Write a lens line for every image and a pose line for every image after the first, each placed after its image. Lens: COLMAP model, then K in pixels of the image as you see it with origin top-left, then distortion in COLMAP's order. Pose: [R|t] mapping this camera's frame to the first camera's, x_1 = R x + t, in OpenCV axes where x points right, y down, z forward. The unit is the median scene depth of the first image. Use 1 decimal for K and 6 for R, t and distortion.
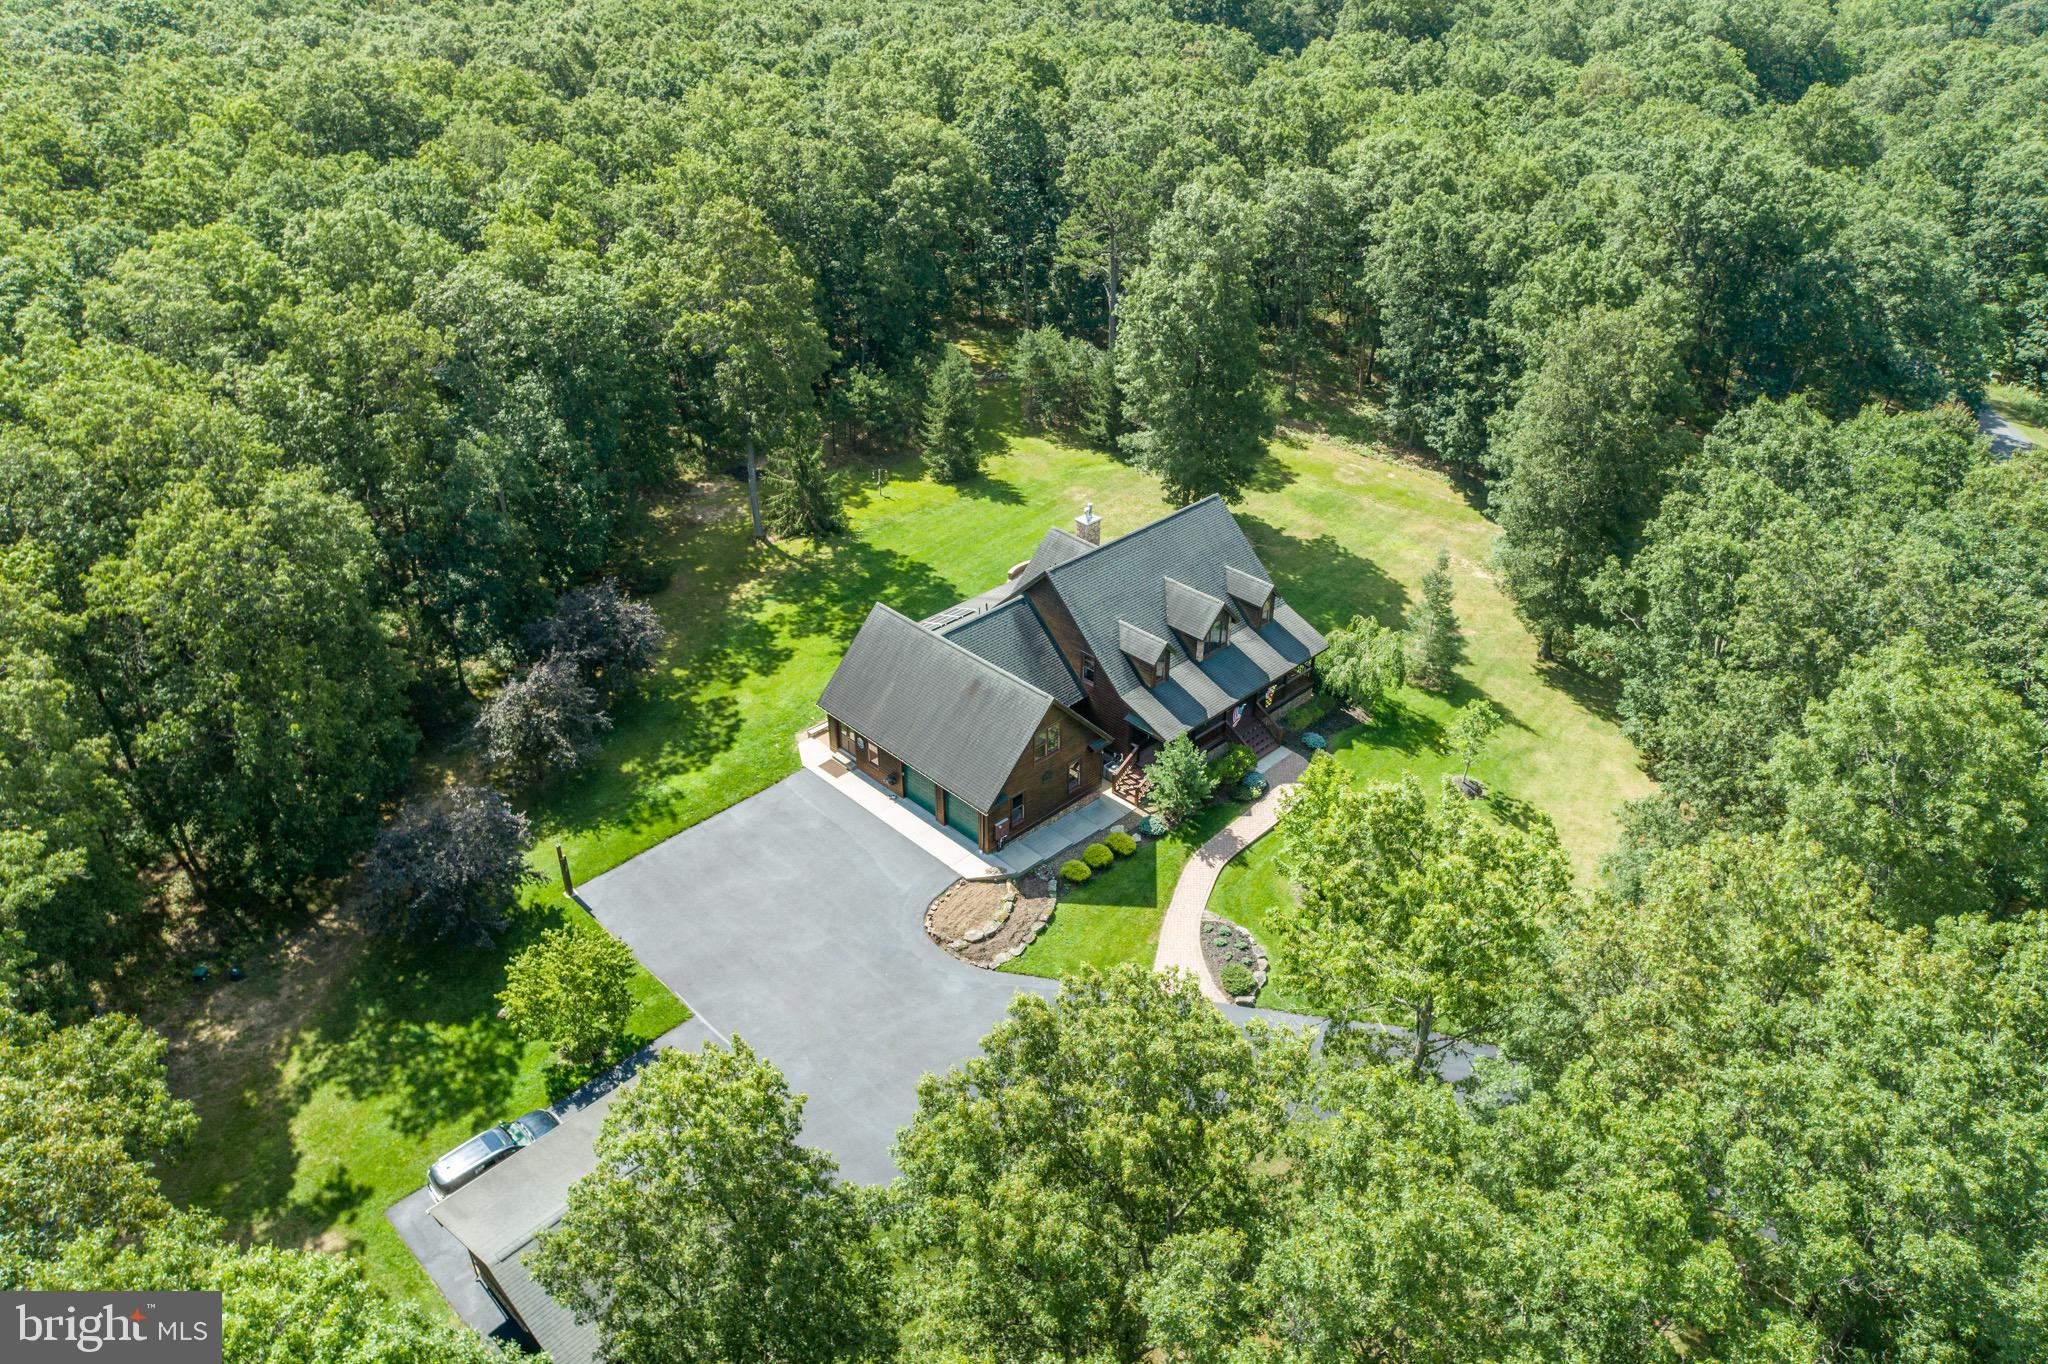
lens RADIAL K [[1391.1, 0, 1024.0], [0, 1391.1, 682.0], [0, 0, 1]] dist [-0.005517, 0.010893]
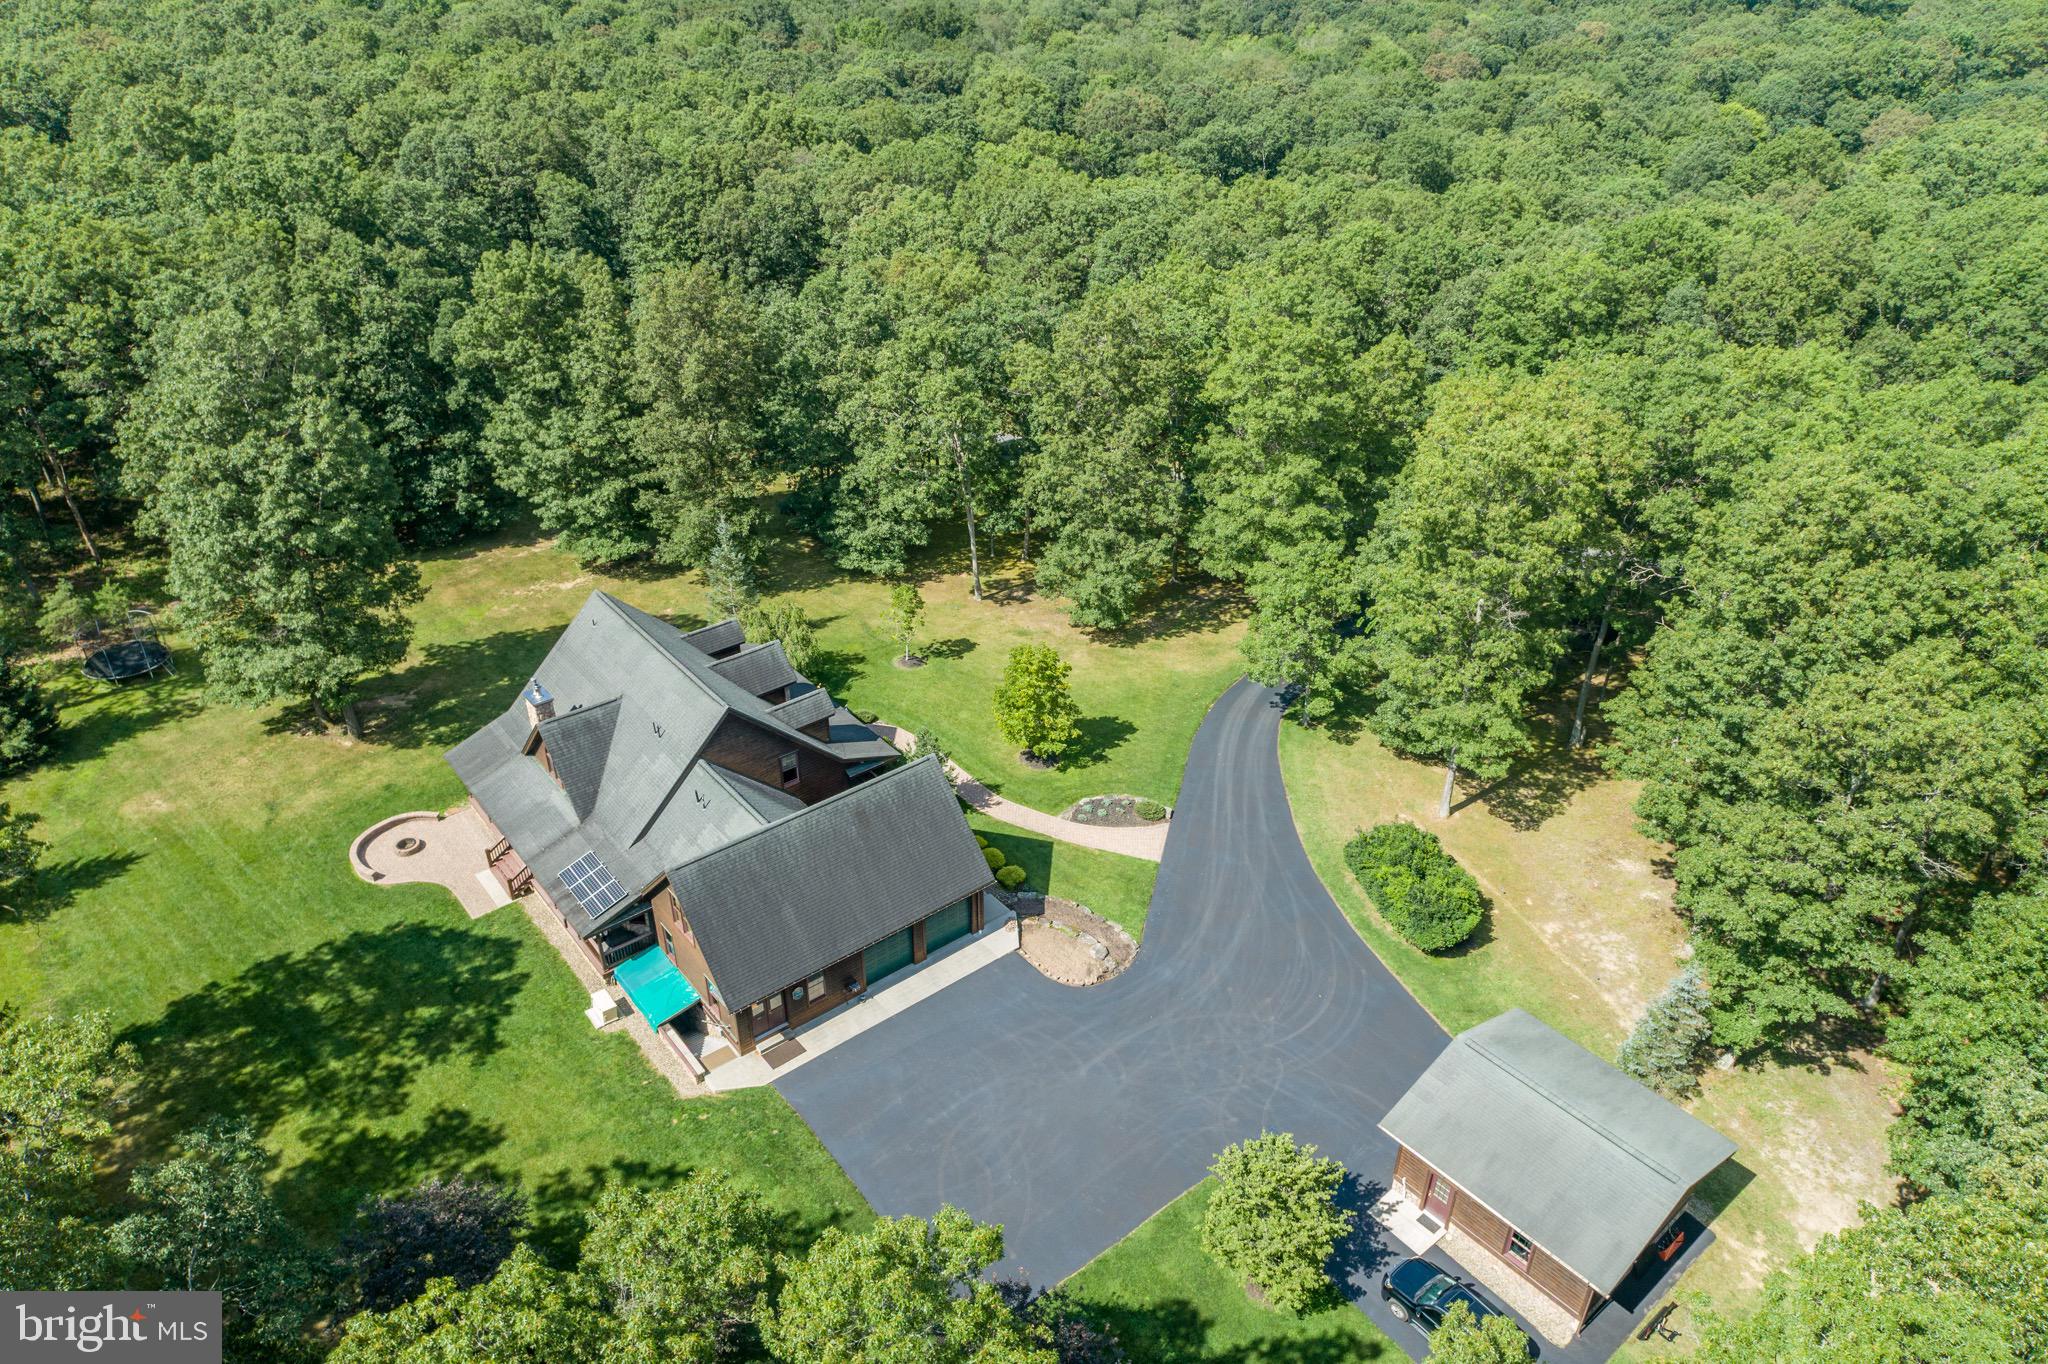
lens RADIAL K [[1386.2, 0, 1024.0], [0, 1386.2, 682.0], [0, 0, 1]] dist [-0.001930, 0.009951]
pose [[0.099711, -0.530483, 0.841811, -0.536736], [0.515754, 0.751057, 0.412203, -0.278623], [-0.850915, 0.393066, 0.348487, 0.424517]]
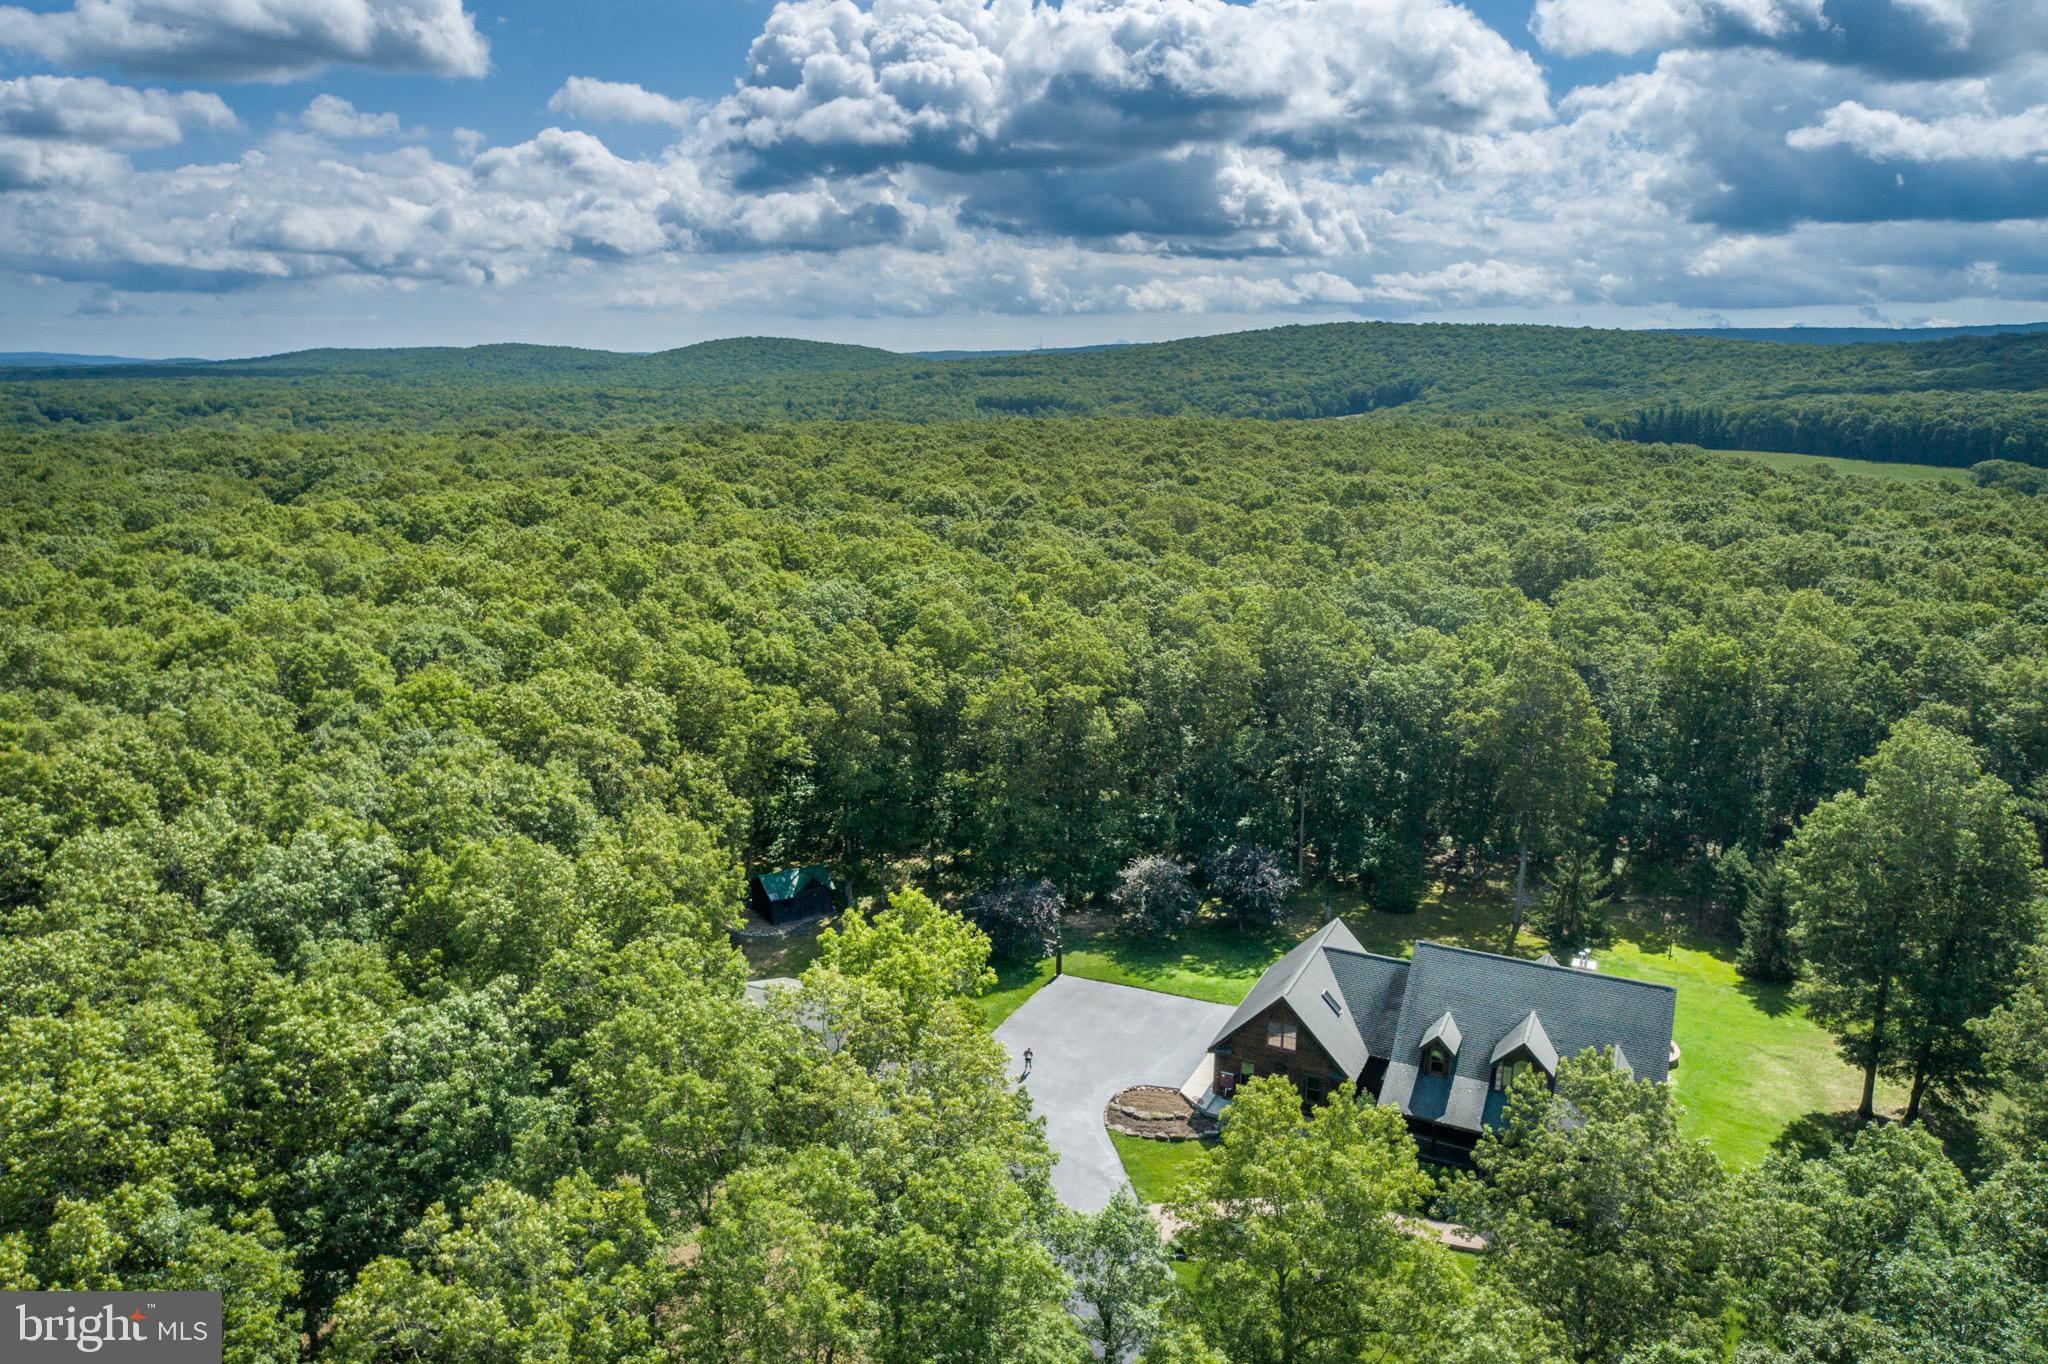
lens RADIAL K [[1391.1, 0, 1024.0], [0, 1391.1, 682.0], [0, 0, 1]] dist [-0.005517, 0.010893]
pose [[0.334557, 0.208695, -0.918977, 0.728183], [-0.496355, 0.867964, 0.016411, -0.098659], [0.801064, 0.450648, 0.393971, 0.146836]]
